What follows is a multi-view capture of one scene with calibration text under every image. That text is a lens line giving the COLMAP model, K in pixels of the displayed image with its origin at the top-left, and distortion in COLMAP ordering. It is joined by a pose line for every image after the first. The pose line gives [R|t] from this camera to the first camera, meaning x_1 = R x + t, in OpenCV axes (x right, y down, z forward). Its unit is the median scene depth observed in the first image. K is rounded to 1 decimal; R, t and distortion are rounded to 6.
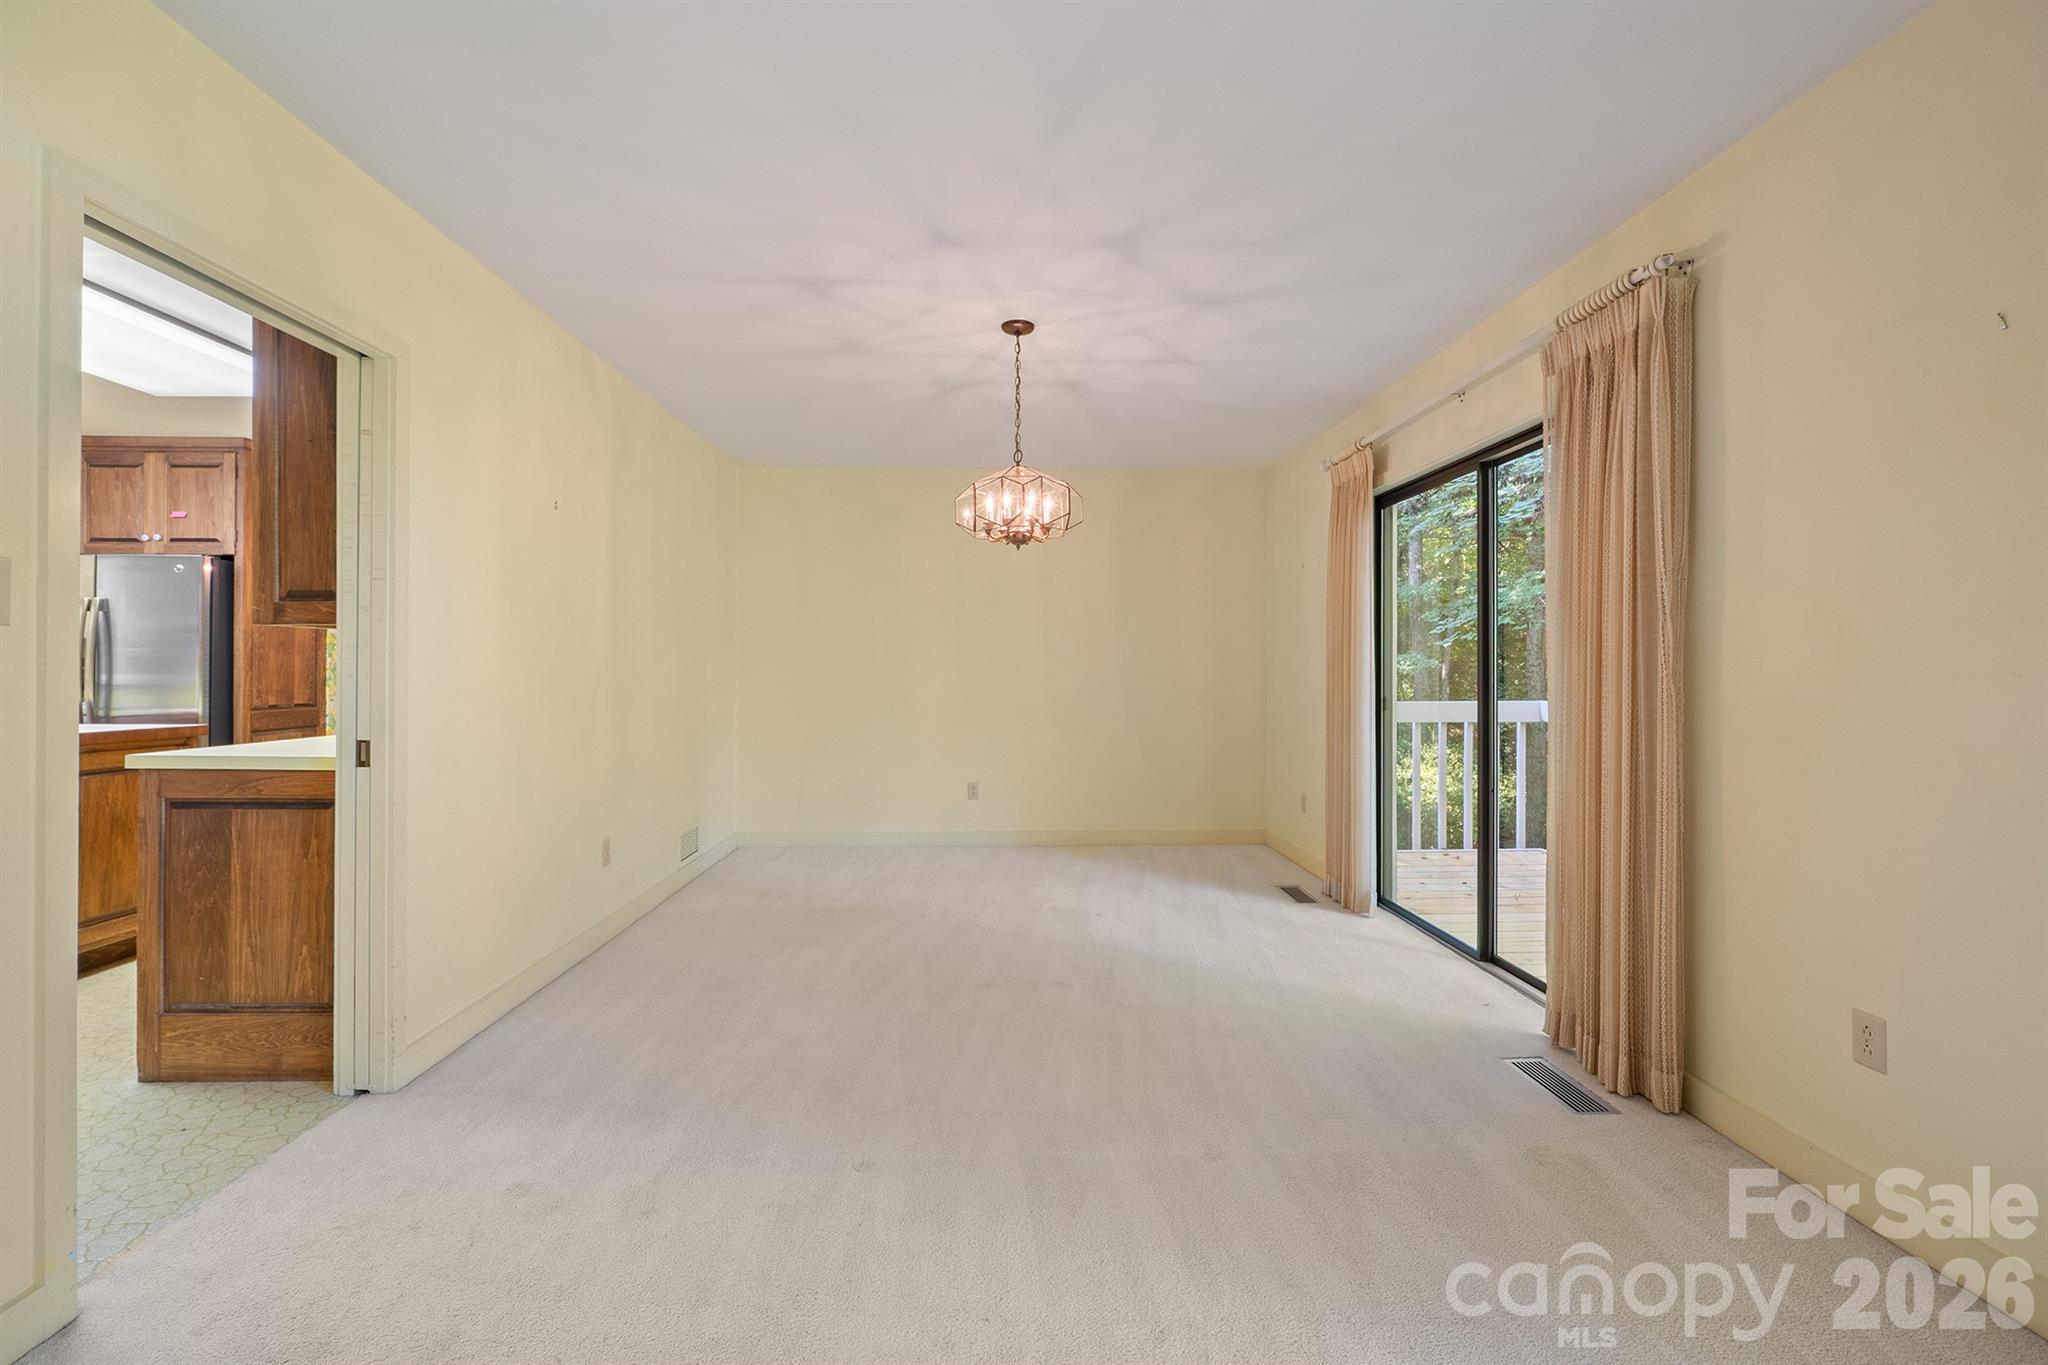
lens RADIAL K [[857.8, 0, 1020.5], [0, 857.8, 672.7], [0, 0, 1]] dist [-0.009404, 0.000659]
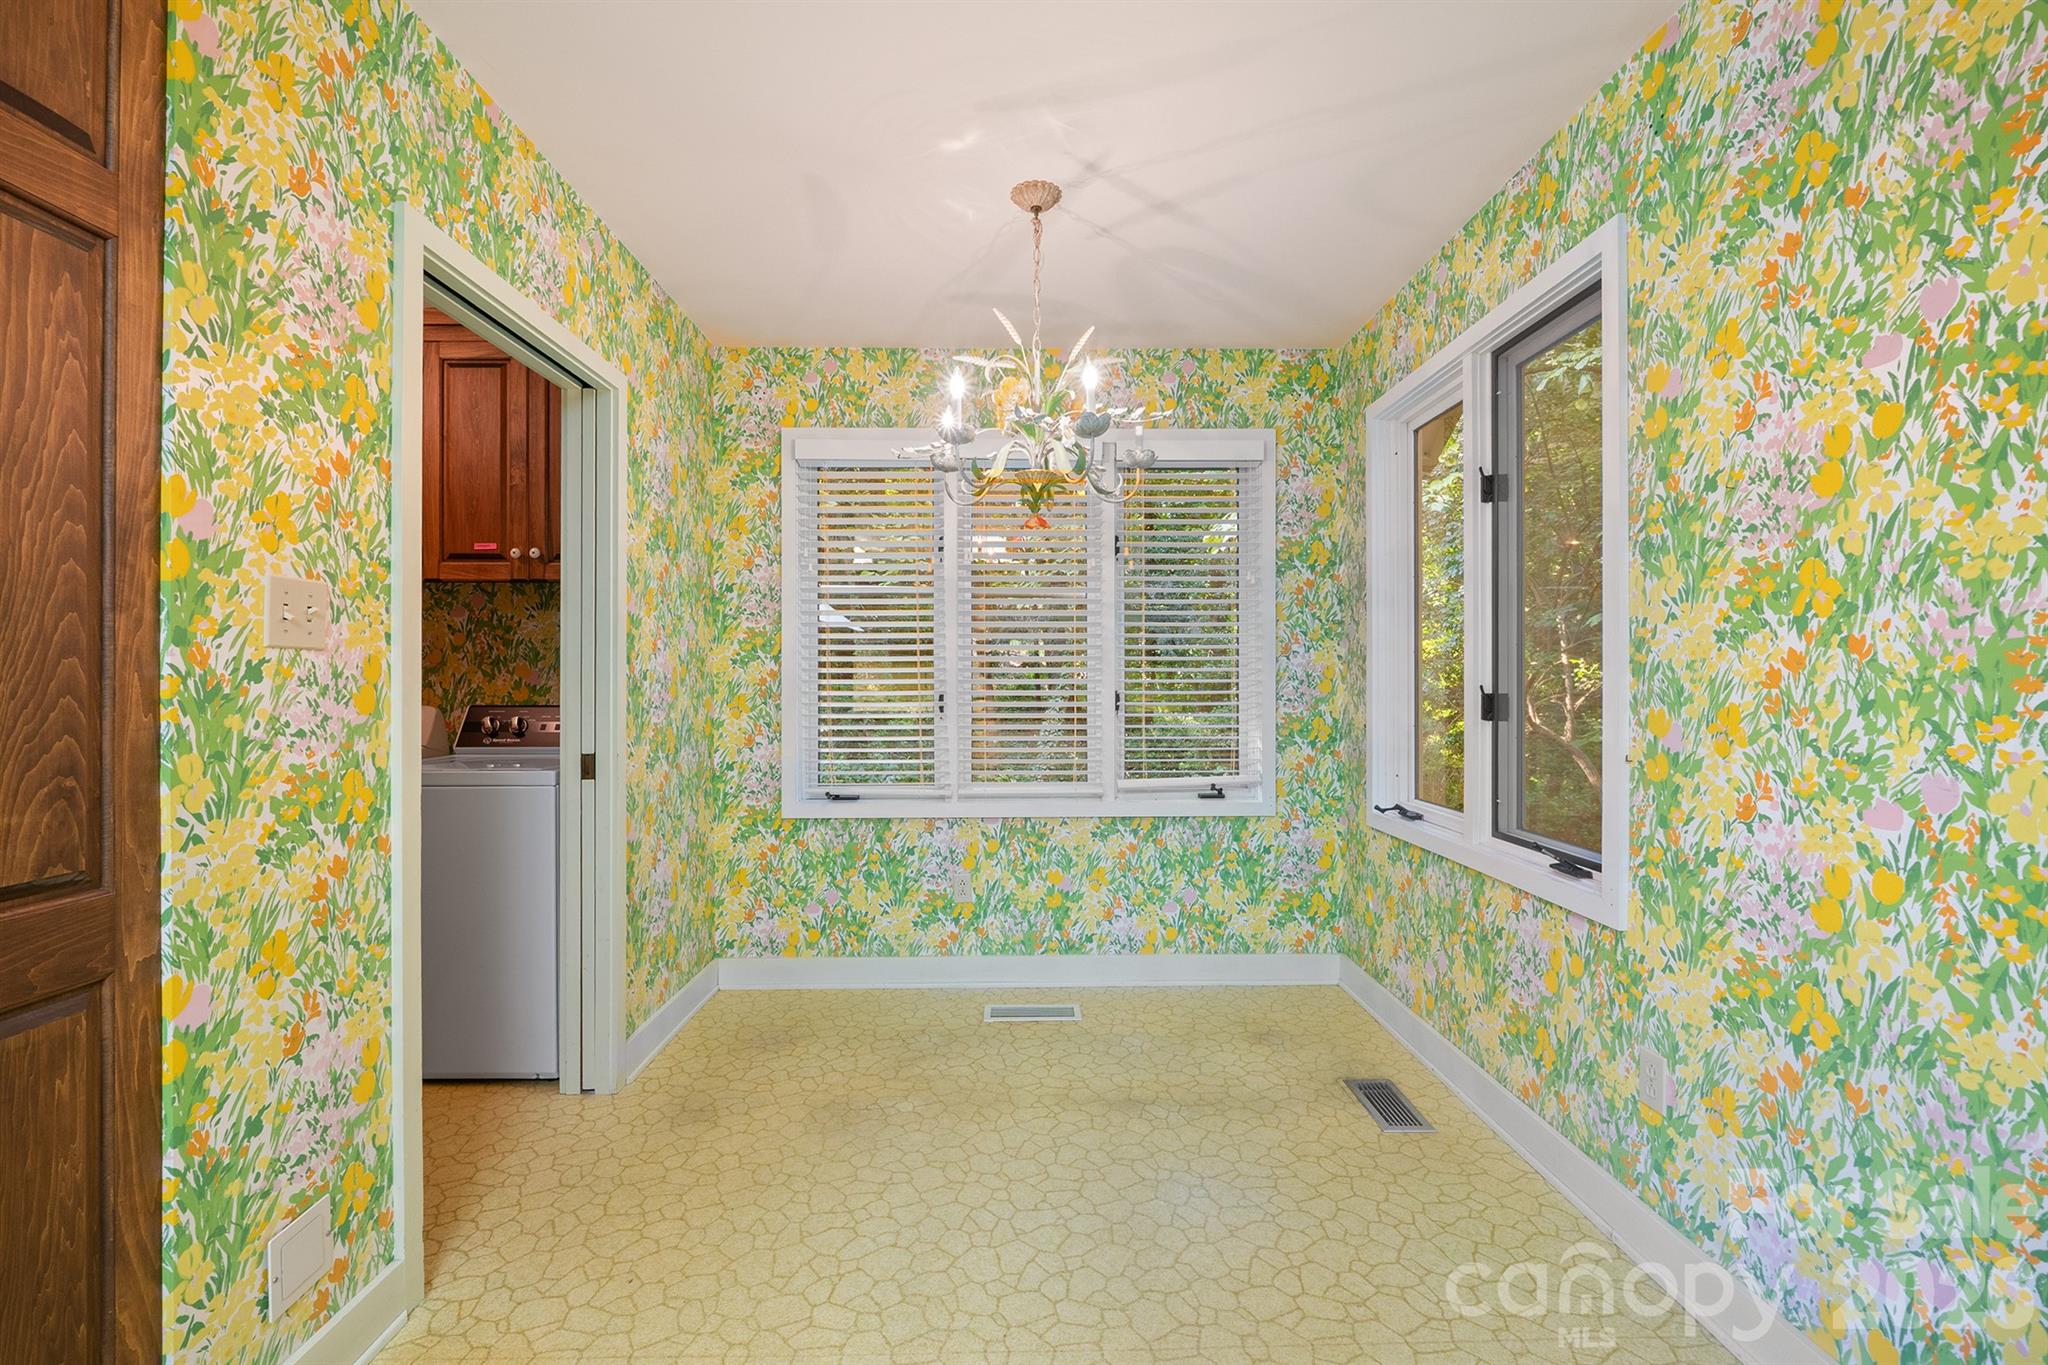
lens RADIAL K [[857.8, 0, 1029.9], [0, 857.8, 679.4], [0, 0, 1]] dist [-0.009404, 0.000659]
pose [[0.999741, -0.005717, -0.022020, -0.590299], [0.005567, 0.999961, -0.006840, -0.006877], [0.022058, 0.006716, 0.999734, 0.790345]]
